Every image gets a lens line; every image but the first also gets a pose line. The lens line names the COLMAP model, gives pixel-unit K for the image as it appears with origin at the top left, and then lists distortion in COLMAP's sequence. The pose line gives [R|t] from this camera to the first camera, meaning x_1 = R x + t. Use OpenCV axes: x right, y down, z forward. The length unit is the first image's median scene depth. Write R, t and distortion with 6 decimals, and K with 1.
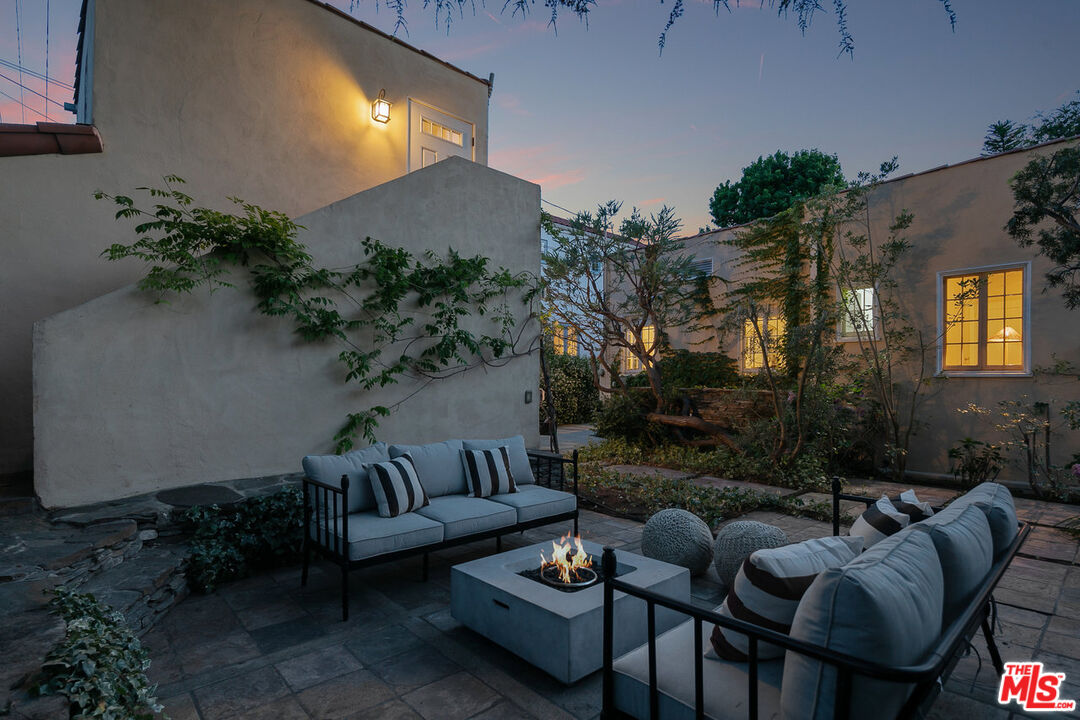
lens RADIAL K [[548.3, 0, 540.5], [0, 548.3, 378.2], [0, 0, 1]] dist [0.000165, -0.000245]
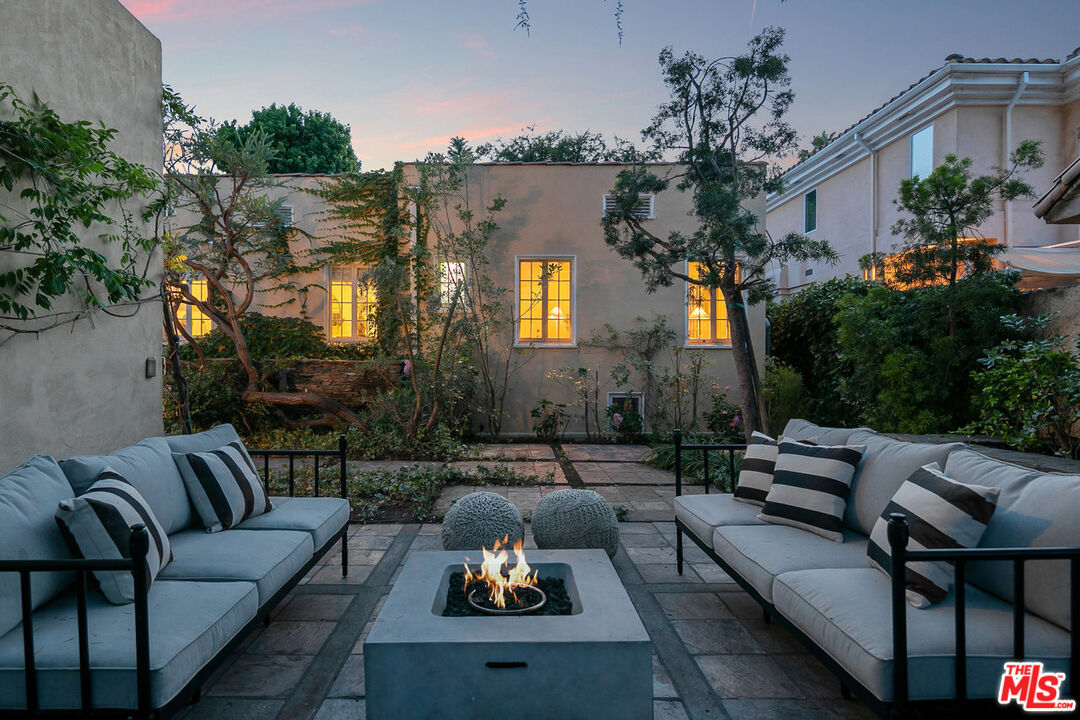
lens RADIAL K [[595.3, 0, 540.0], [0, 595.3, 360.0], [0, 0, 1]] dist [0.004385, -0.000644]
pose [[0.674571, -0.005538, 0.738190, -0.148237], [-0.002988, 0.999943, 0.010233, 0.010540], [-0.738204, -0.009108, 0.674516, 0.128542]]
